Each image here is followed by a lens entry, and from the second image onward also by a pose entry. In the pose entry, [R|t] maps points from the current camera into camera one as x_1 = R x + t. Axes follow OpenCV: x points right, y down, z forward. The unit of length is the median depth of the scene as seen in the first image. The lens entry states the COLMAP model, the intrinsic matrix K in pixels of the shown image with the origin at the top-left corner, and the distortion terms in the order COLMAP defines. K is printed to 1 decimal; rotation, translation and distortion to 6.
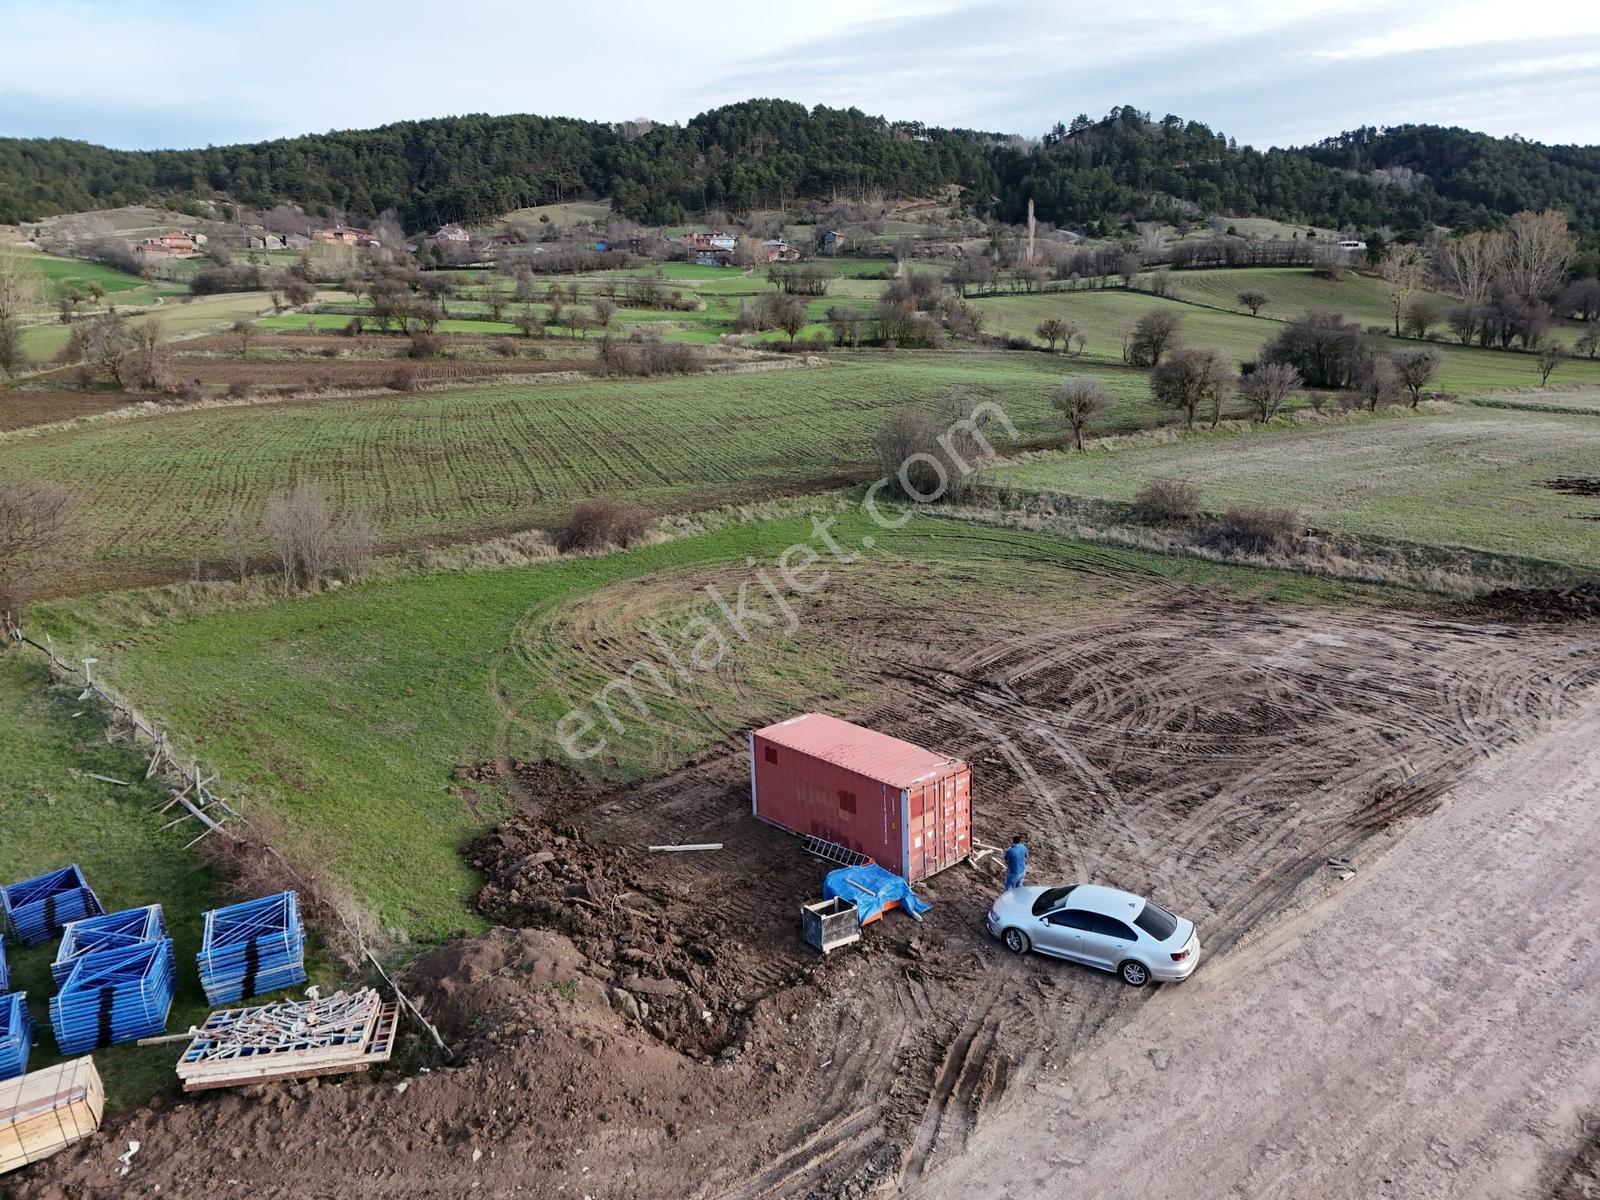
lens RADIAL K [[1173.0, 0, 806.0], [0, 1173.0, 594.8], [0, 0, 1]] dist [0.074902, -0.059599]
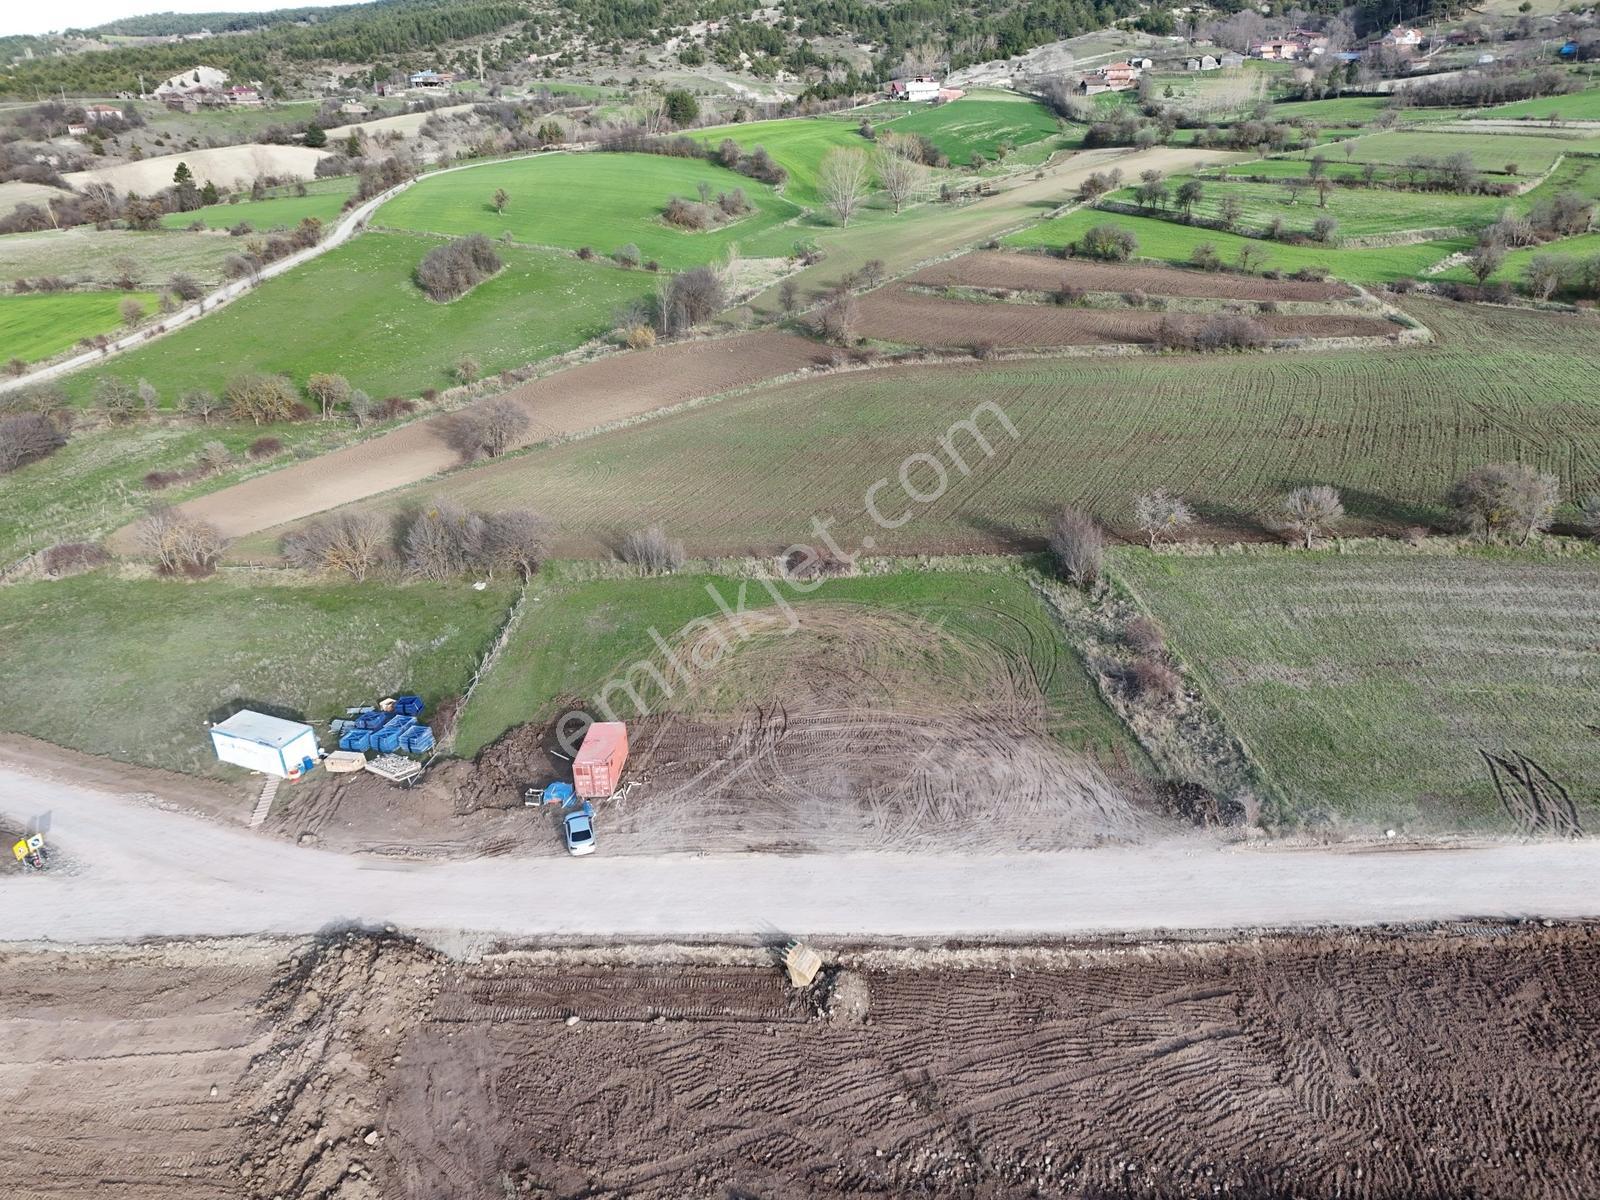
lens RADIAL K [[1173.0, 0, 807.4], [0, 1173.0, 602.4], [0, 0, 1]] dist [0.074902, -0.059599]
pose [[0.711860, 0.265933, -0.650027, 0.967207], [-0.138817, 0.960558, 0.240952, -0.420026], [0.688466, -0.081289, 0.720699, -0.263246]]
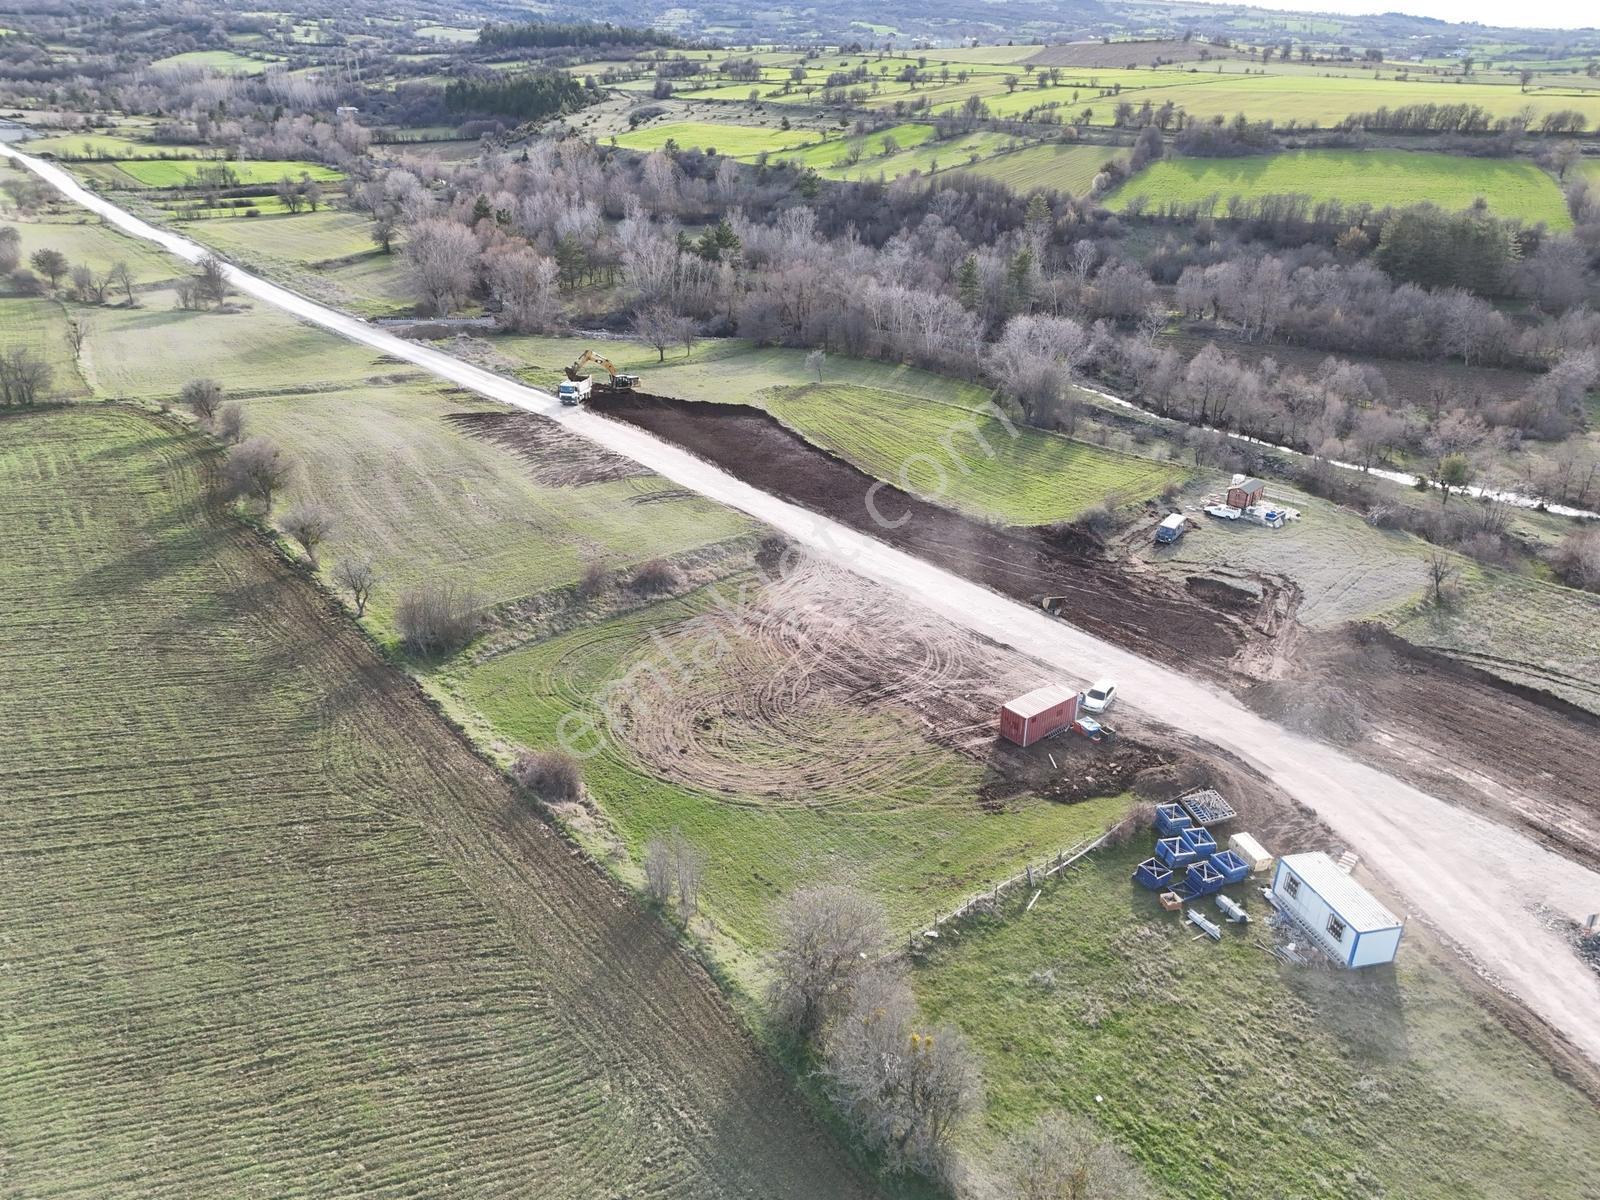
lens RADIAL K [[1173.0, 0, 804.0], [0, 1173.0, 587.9], [0, 0, 1]] dist [0.074902, -0.059599]
pose [[0.062413, -0.393320, 0.917281, -1.224659], [0.224240, 0.901101, 0.371125, -0.637058], [-0.972533, 0.182528, 0.144439, 0.534010]]
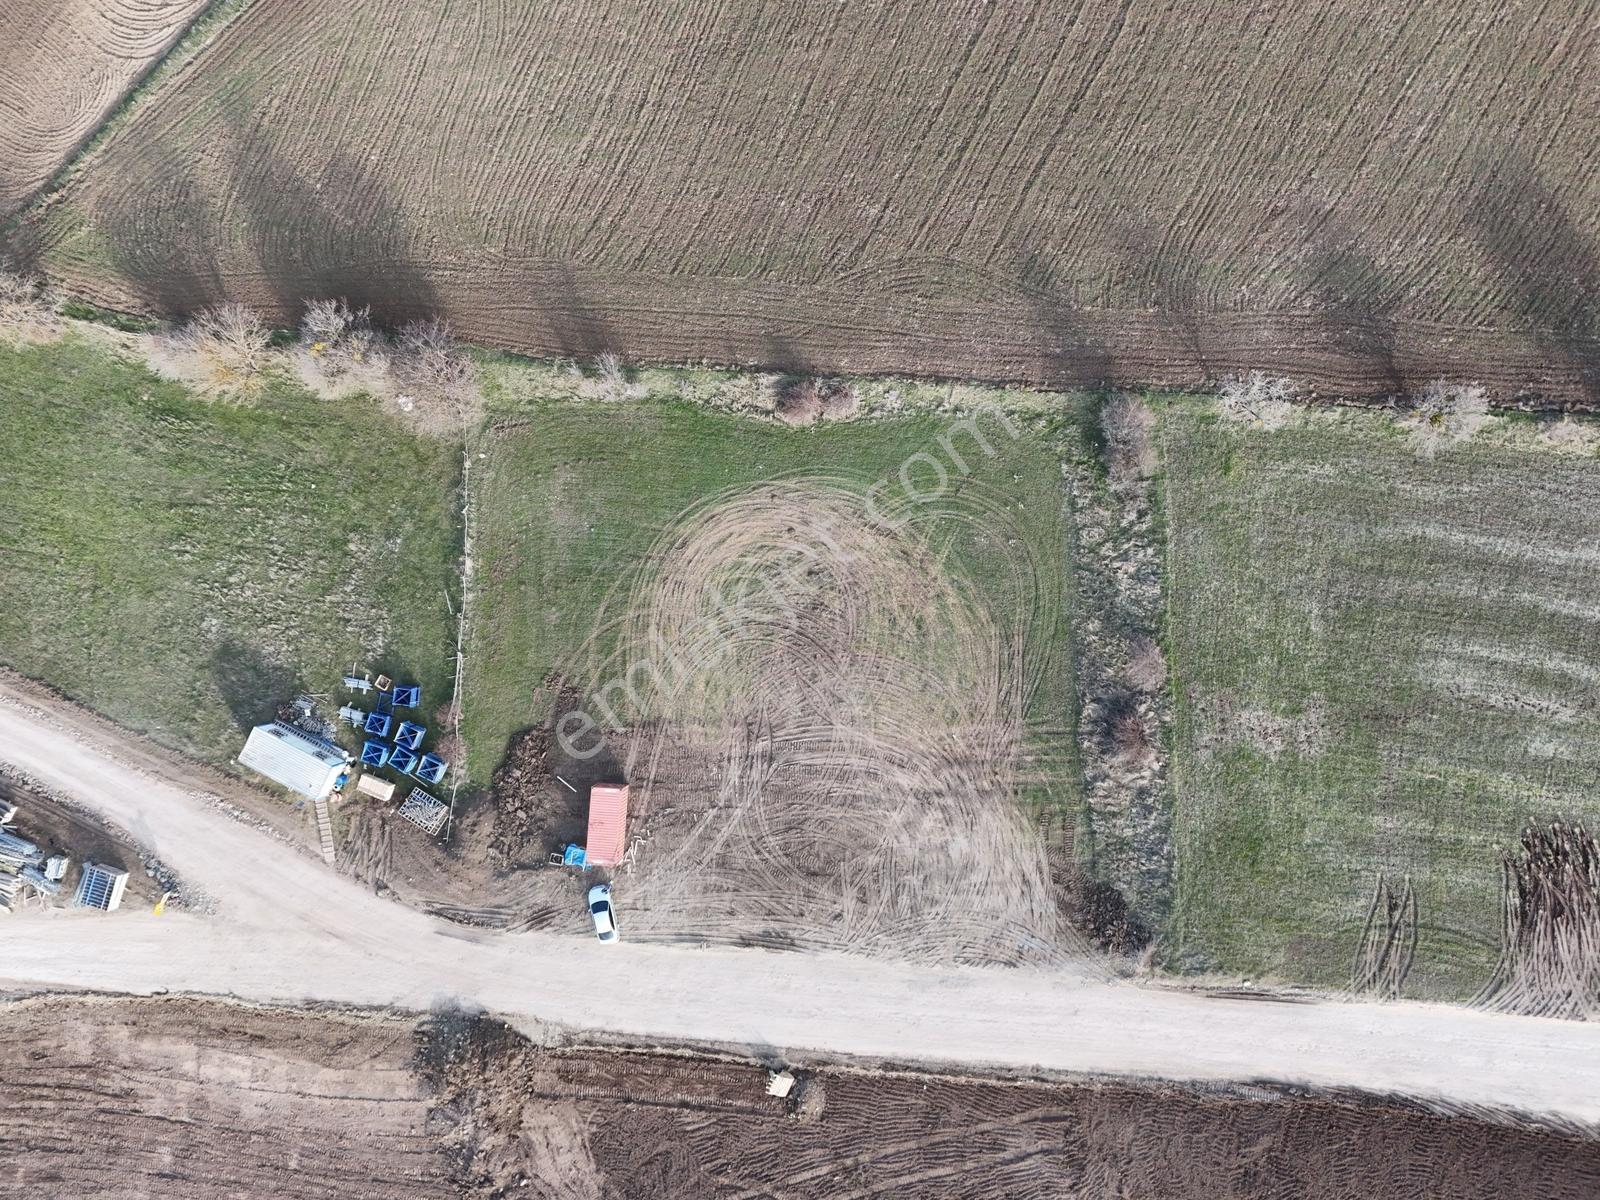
lens RADIAL K [[1173.0, 0, 800.7], [0, 1173.0, 582.5], [0, 0, 1]] dist [0.074902, -0.059599]
pose [[0.695517, 0.717883, -0.029996, 0.016556], [-0.134593, 0.171181, 0.976003, -1.410546], [0.705791, -0.674789, 0.215682, 0.546367]]
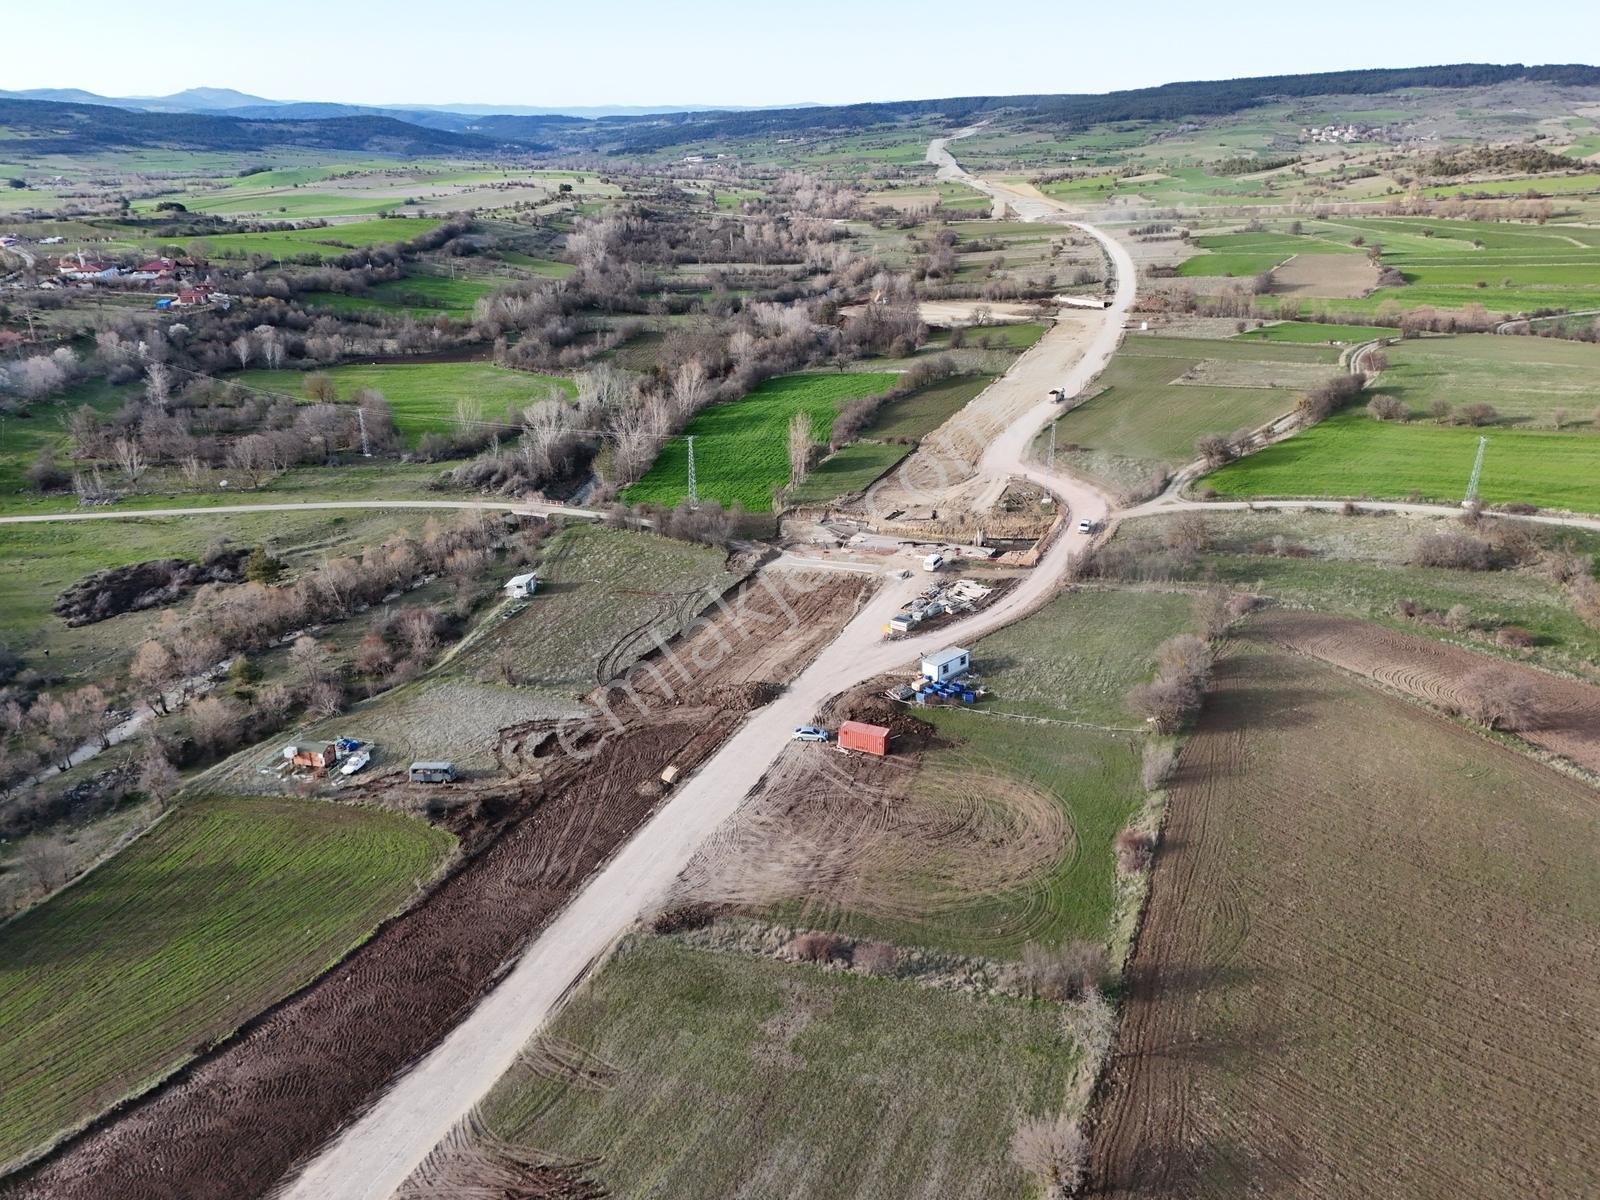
lens RADIAL K [[1173.0, 0, 799.1], [0, 1173.0, 595.7], [0, 0, 1]] dist [0.074902, -0.059599]
pose [[-0.904840, 0.175766, -0.387776, 0.972023], [-0.079602, 0.824902, 0.559644, -1.412117], [0.418243, 0.537256, -0.732413, 1.958928]]
